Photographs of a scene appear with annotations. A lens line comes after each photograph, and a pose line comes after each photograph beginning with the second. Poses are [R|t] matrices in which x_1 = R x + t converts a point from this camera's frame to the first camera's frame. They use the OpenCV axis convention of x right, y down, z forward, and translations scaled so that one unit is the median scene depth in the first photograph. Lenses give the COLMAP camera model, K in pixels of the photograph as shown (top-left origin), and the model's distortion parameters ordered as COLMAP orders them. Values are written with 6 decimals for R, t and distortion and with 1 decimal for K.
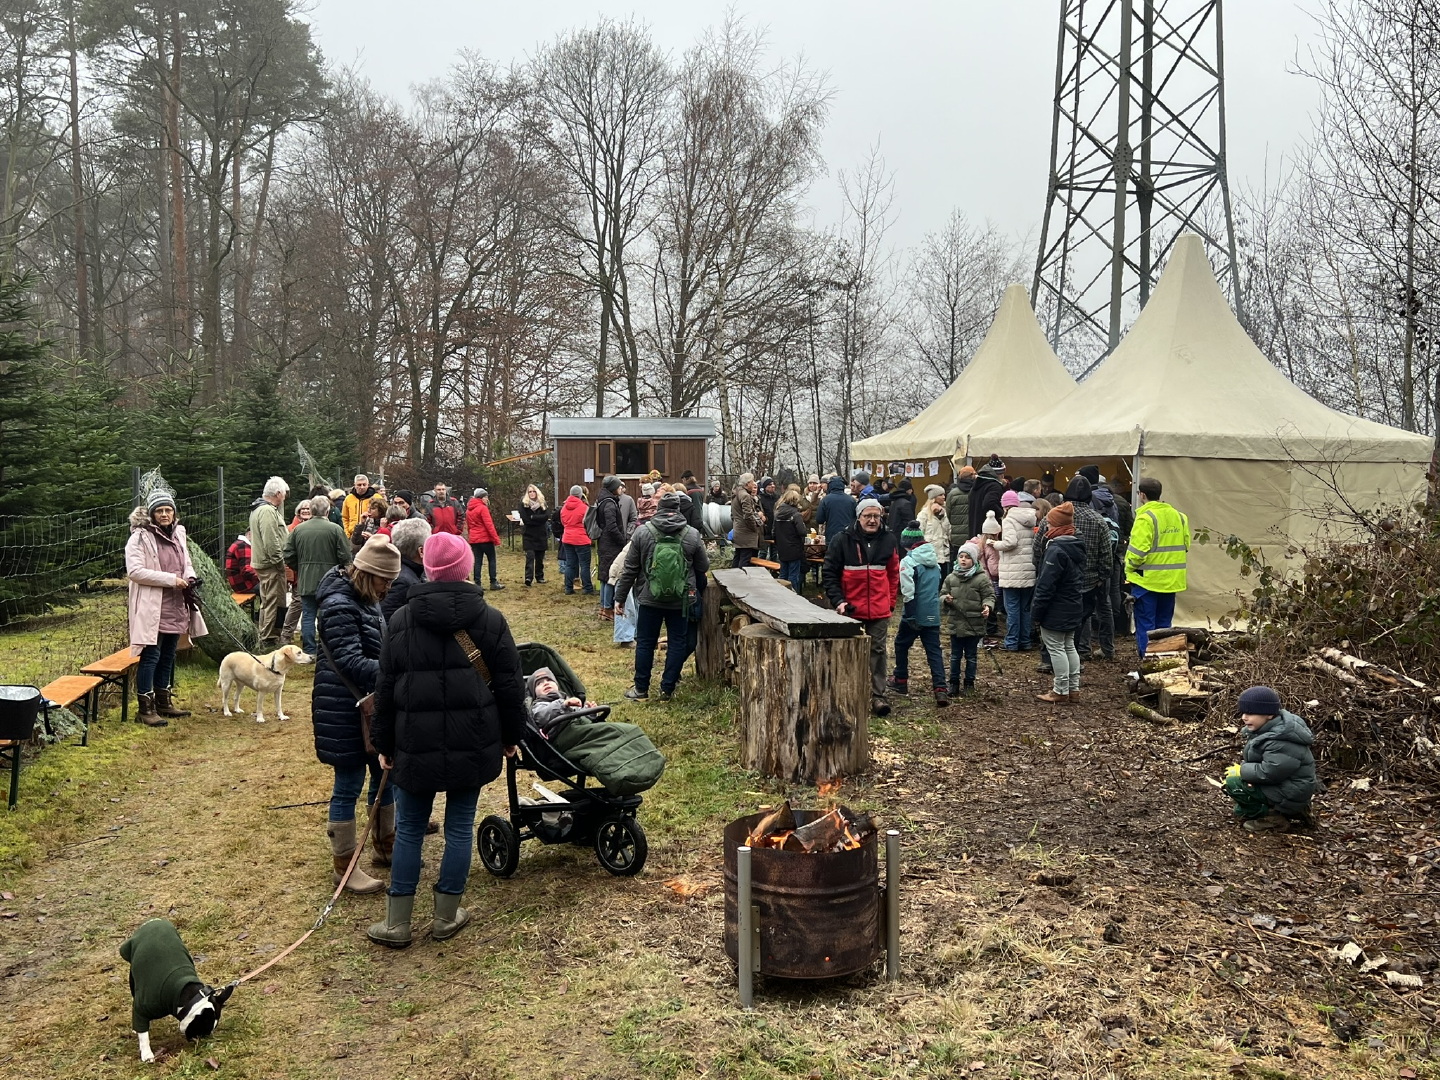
lens RADIAL K [[1258.7, 0, 718.5], [0, 1258.7, 544.0], [0, 0, 1]] dist [0.035510, -0.008375]
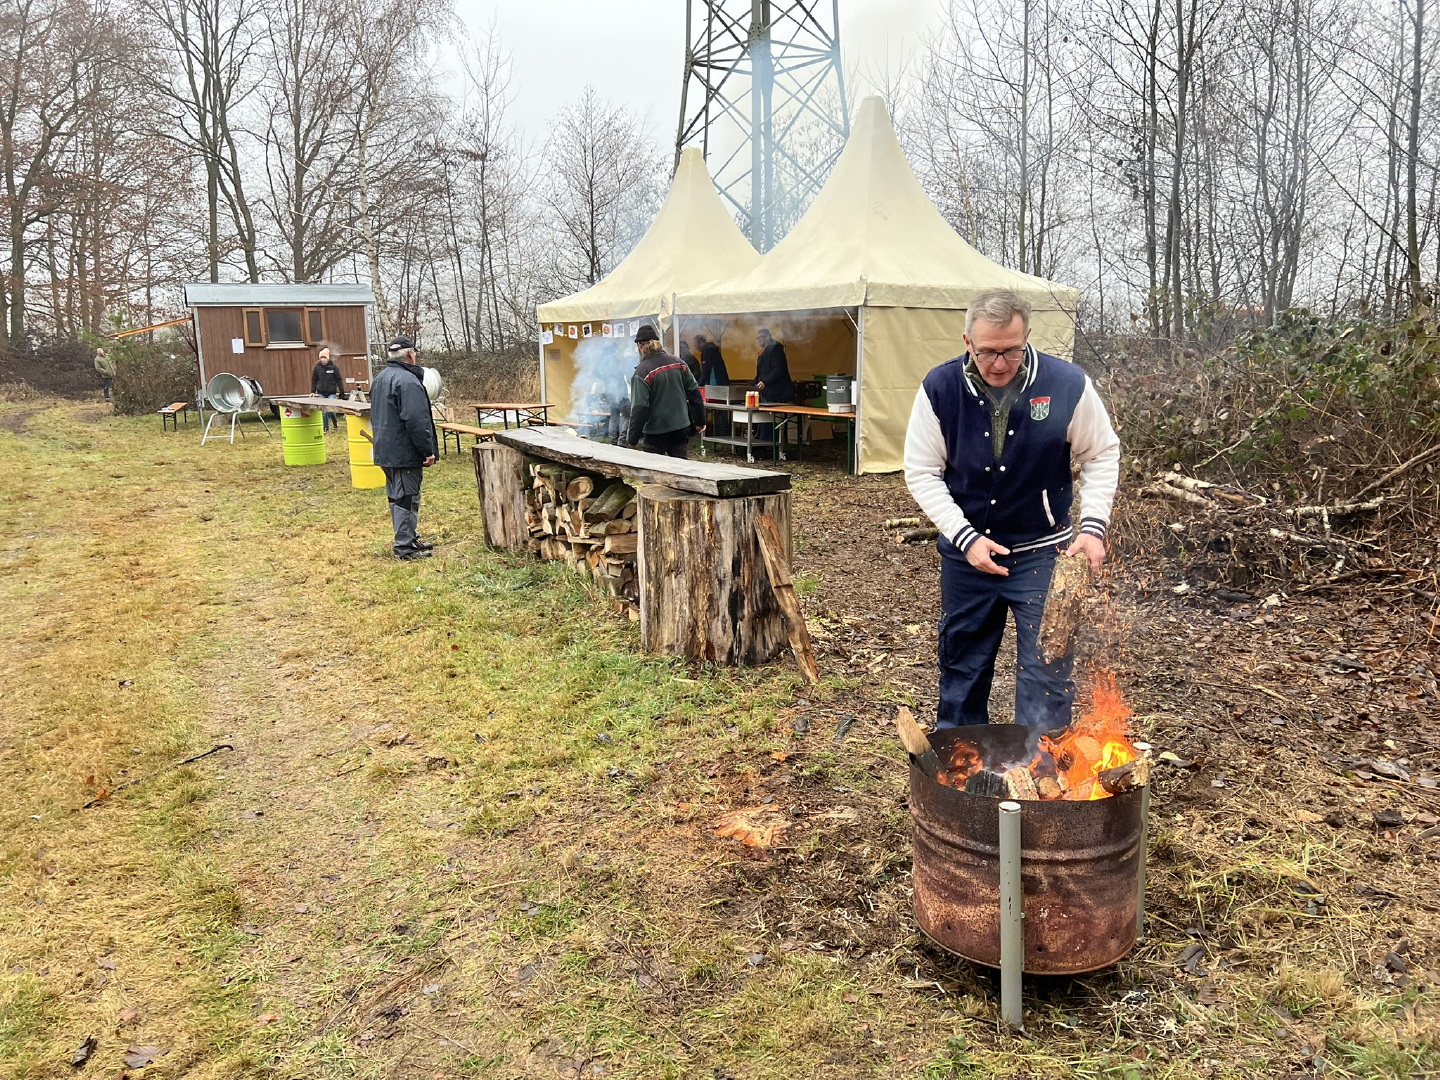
lens RADIAL K [[1085.7, 0, 724.3], [0, 1085.7, 534.1], [0, 0, 1]] dist [0.039237, -0.054596]
pose [[0.935433, -0.079621, 0.344420, -0.056784], [0.040753, 0.992098, 0.118664, 0.003662], [-0.351147, -0.096966, 0.931286, 0.094443]]
